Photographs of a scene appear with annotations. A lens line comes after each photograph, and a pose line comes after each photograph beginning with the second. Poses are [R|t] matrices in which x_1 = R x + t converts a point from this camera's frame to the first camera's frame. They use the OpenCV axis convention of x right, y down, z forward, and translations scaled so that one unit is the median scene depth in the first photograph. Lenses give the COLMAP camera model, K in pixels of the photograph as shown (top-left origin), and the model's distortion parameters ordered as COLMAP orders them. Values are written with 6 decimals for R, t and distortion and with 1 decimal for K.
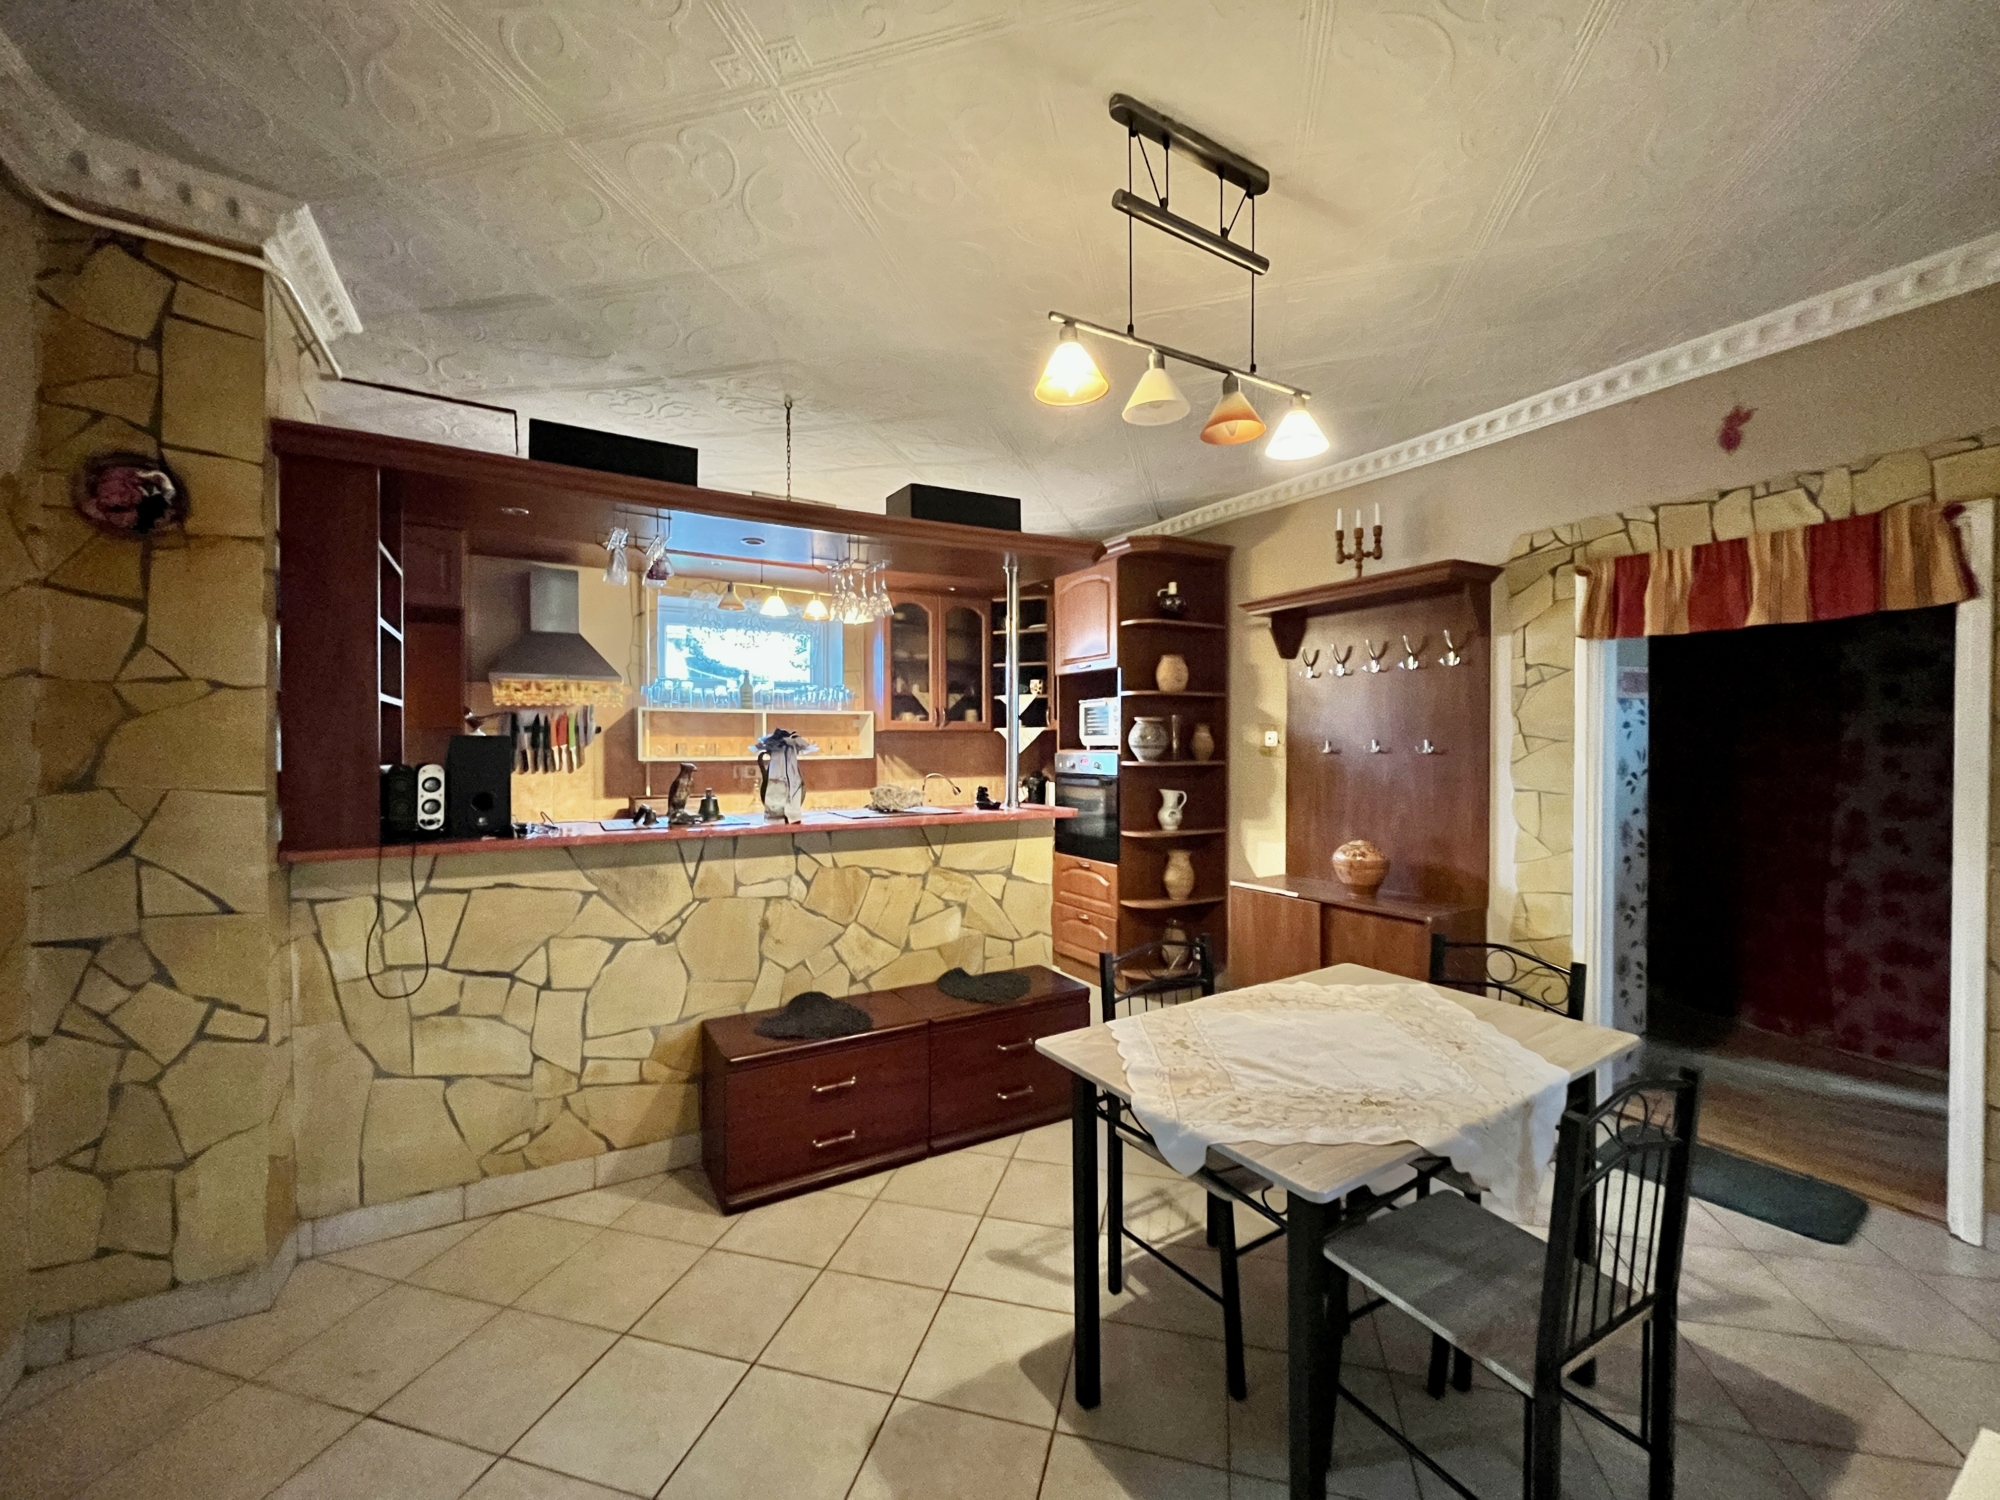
lens RADIAL K [[808.4, 0, 1014.8], [0, 808.4, 750.5], [0, 0, 1]] dist [-0.003662, 0.000735]
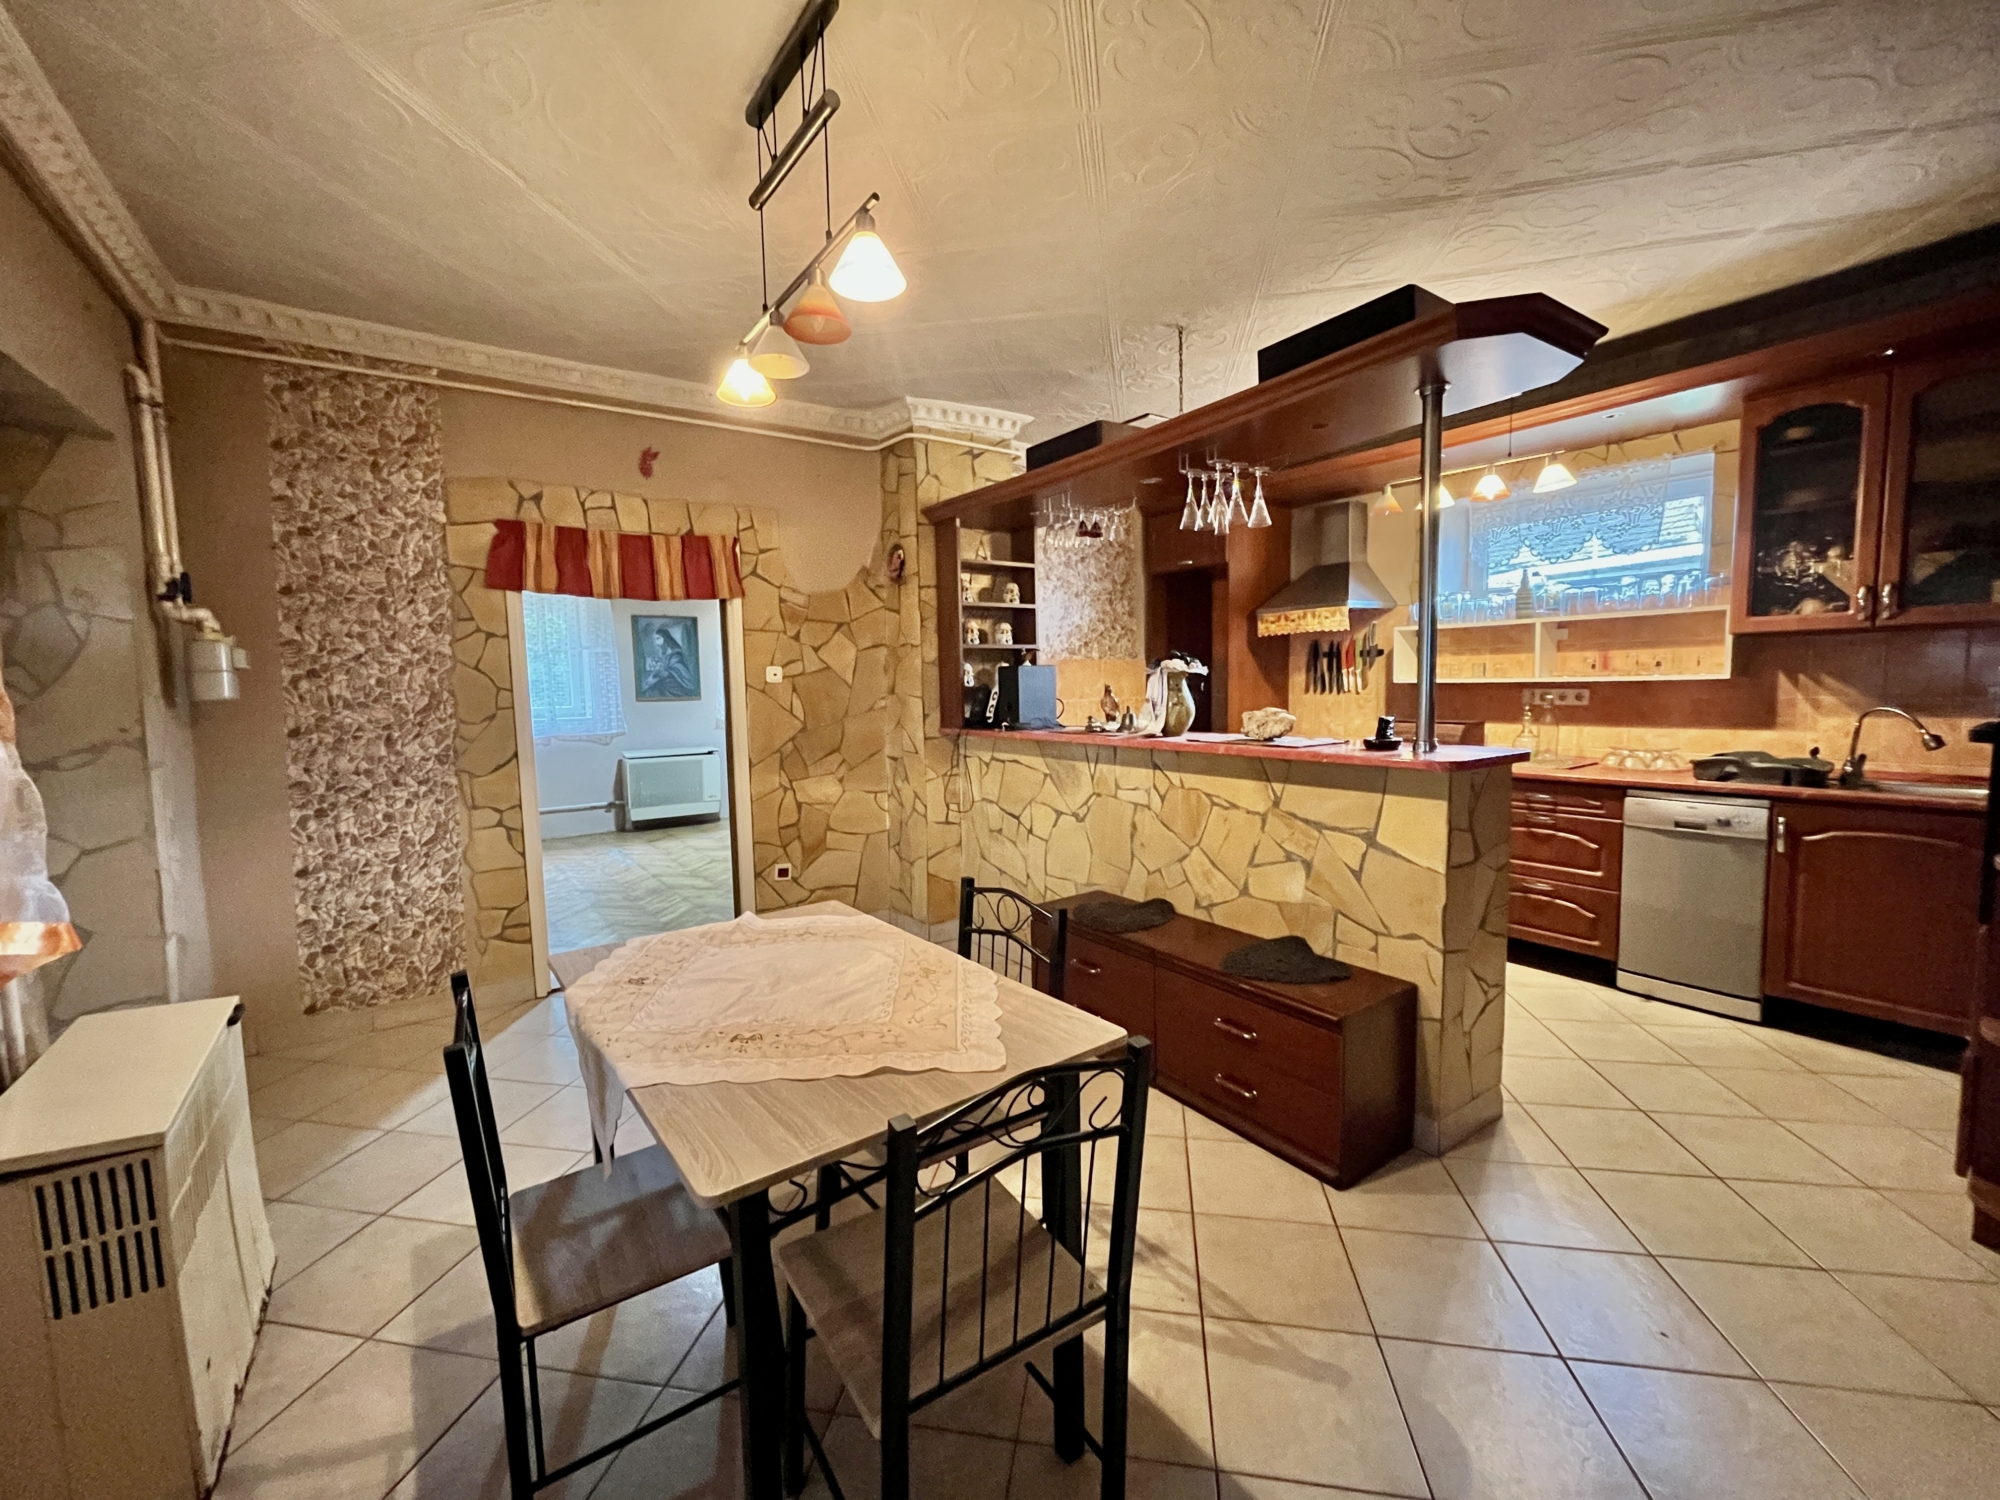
lens RADIAL K [[808.4, 0, 995.3], [0, 808.4, 746.5], [0, 0, 1]] dist [-0.003662, 0.000735]
pose [[0.072800, 0.078851, -0.994225, 0.709206], [0.010693, 0.996751, 0.079834, 0.009587], [0.997289, -0.016443, 0.071720, 0.647210]]
